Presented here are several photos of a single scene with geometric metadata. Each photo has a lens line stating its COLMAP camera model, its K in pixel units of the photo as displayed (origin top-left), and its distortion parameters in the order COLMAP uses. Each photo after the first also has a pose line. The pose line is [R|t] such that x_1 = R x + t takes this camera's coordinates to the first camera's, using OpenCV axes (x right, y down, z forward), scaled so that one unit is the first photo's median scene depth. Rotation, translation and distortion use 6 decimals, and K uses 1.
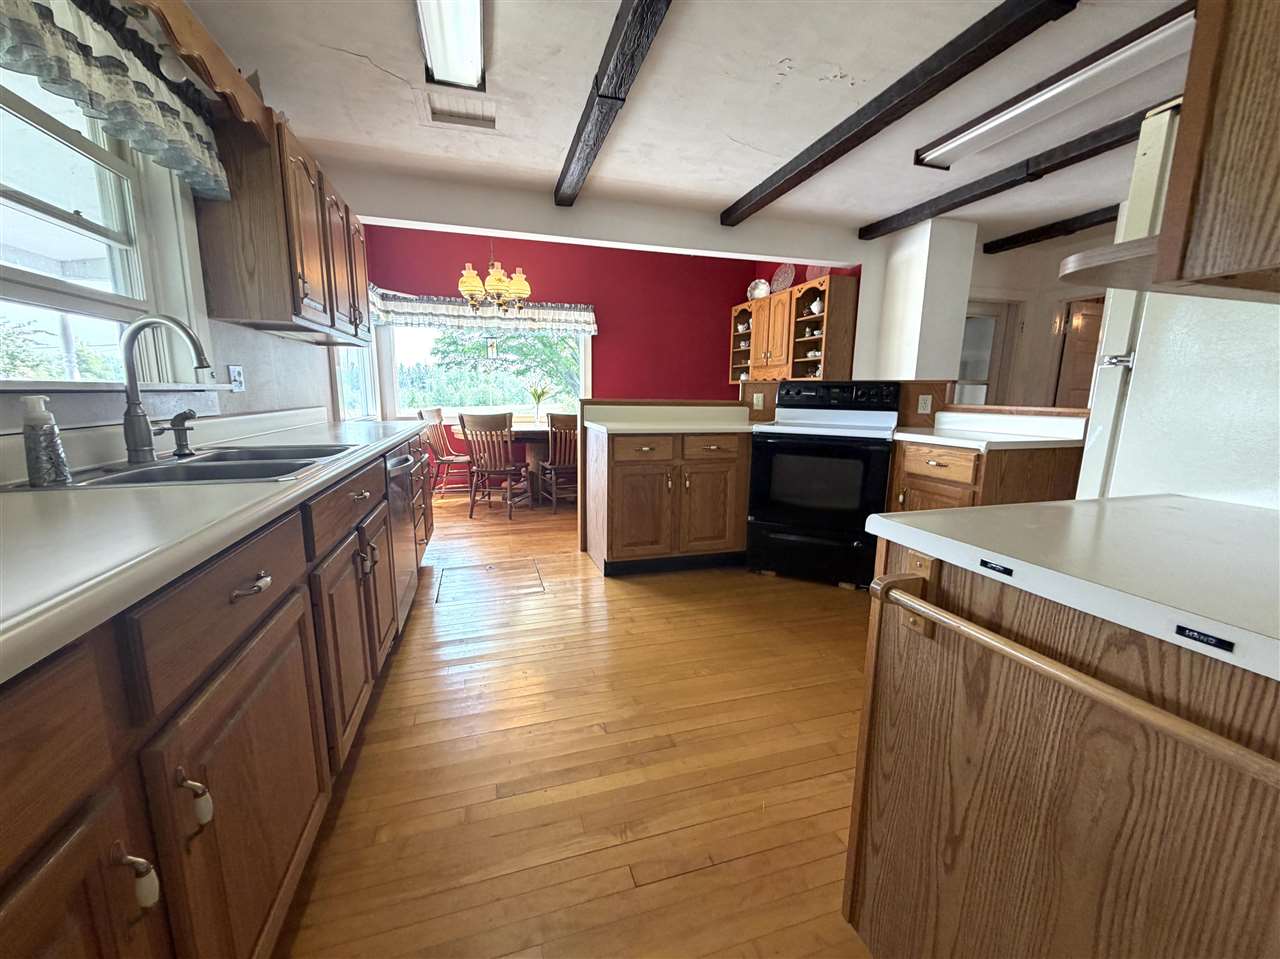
lens RADIAL K [[510.4, 0, 640.0], [0, 510.4, 479.5], [0, 0, 1]] dist [-0.000093, -0.000064]
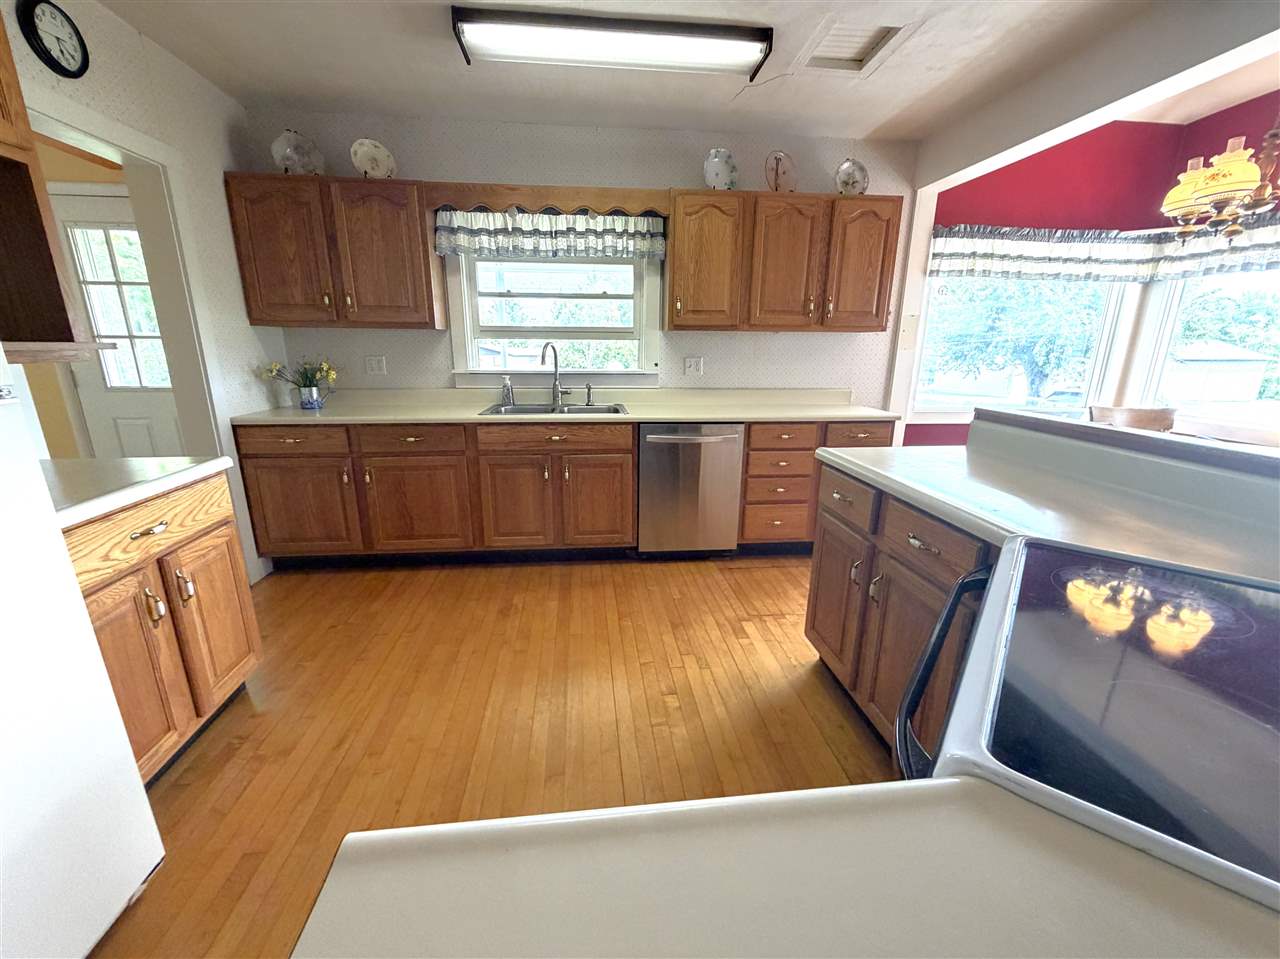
lens RADIAL K [[510.4, 0, 640.0], [0, 510.4, 479.5], [0, 0, 1]] dist [-0.000093, -0.000064]
pose [[-0.182894, 0.236141, -0.954352, 0.575670], [-0.177799, 0.946774, 0.268340, -0.187059], [0.966921, 0.218761, -0.131174, 0.799336]]
